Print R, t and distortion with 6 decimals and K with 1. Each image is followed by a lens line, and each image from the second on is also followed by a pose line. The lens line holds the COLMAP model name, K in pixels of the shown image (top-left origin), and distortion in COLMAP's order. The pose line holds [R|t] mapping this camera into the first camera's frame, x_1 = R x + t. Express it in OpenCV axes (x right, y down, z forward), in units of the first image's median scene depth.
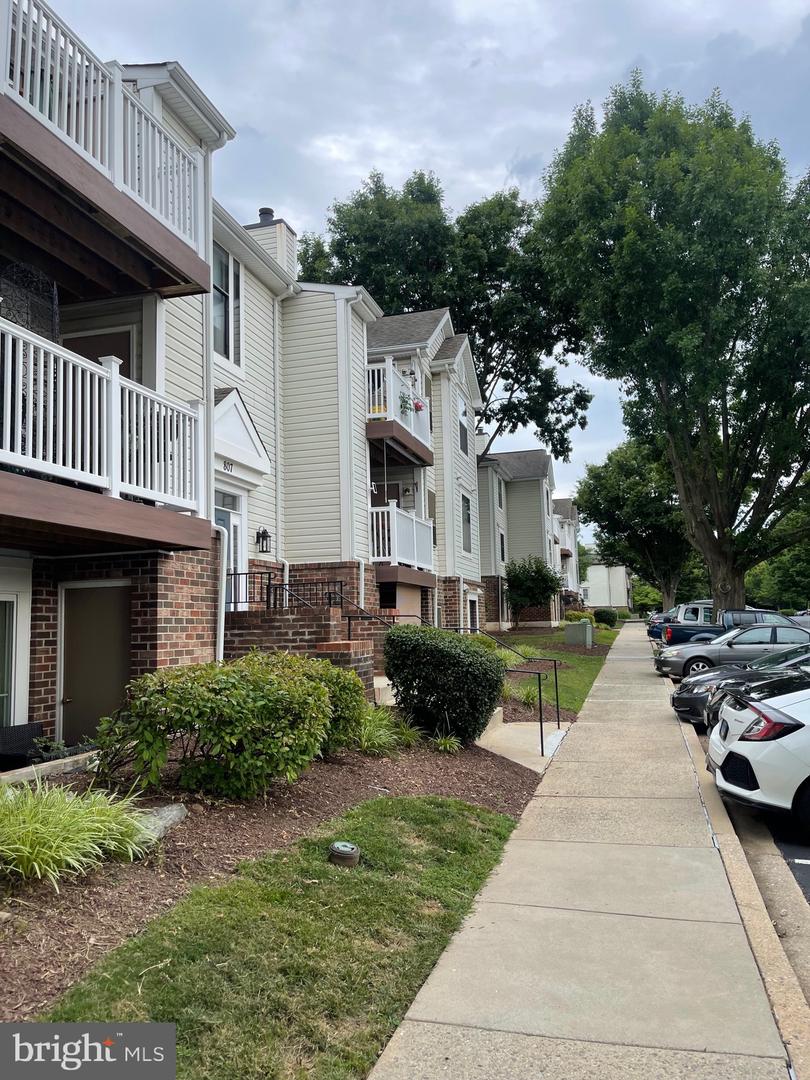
lens RADIAL K [[811.7, 0, 405.0], [0, 811.7, 540.0], [0, 0, 1]] dist [0.073546, -0.102065]
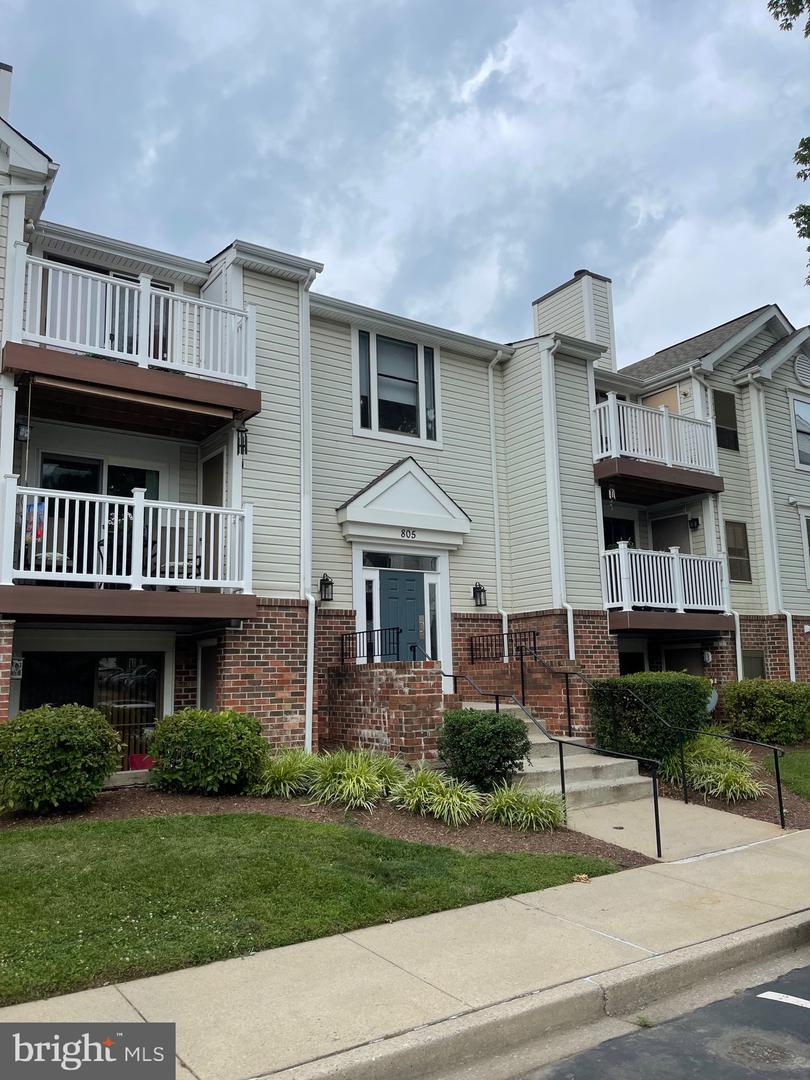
lens RADIAL K [[811.5, 0, 400.4], [0, 811.5, 543.7], [0, 0, 1]] dist [0.066693, -0.090047]
pose [[0.759338, -0.094144, -0.643850, 0.434344], [0.070478, 0.995556, -0.062451, -0.005936], [0.646868, 0.002044, 0.762599, 0.117299]]
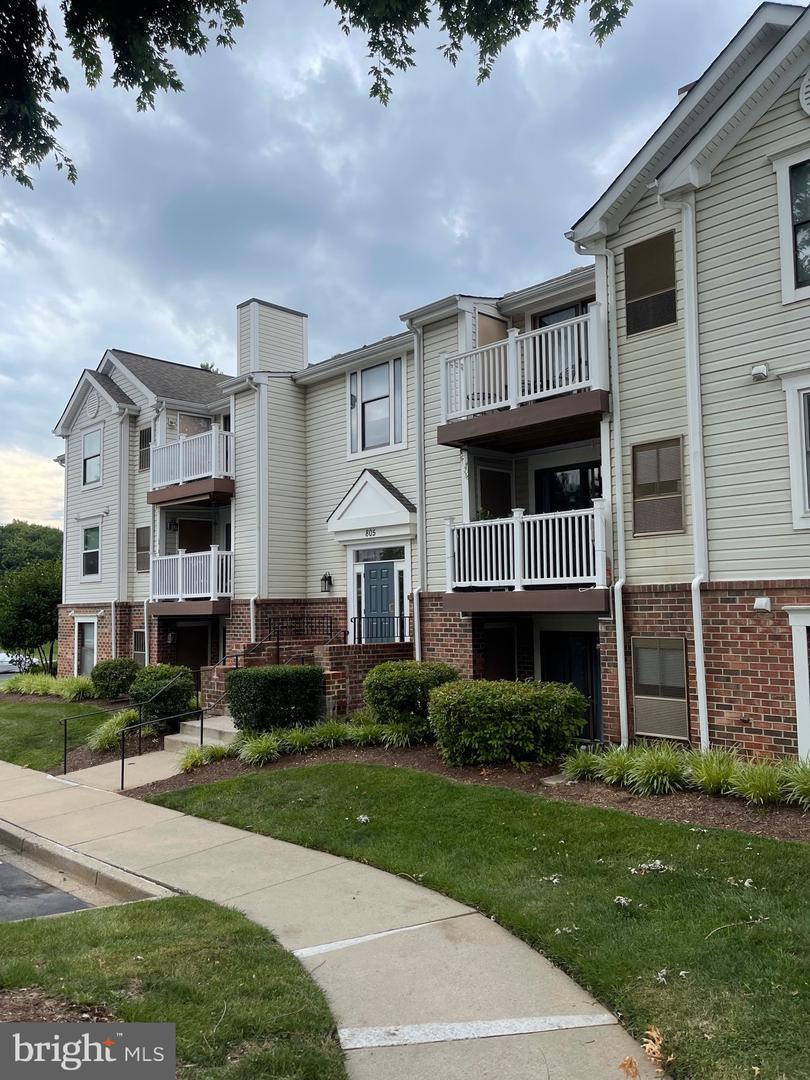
lens RADIAL K [[811.5, 0, 400.4], [0, 811.5, 543.7], [0, 0, 1]] dist [0.066693, -0.090047]
pose [[-0.487027, -0.033926, -0.872728, 0.830435], [0.123422, 0.986544, -0.107226, 0.070609], [0.864622, -0.159935, -0.476287, 1.474453]]
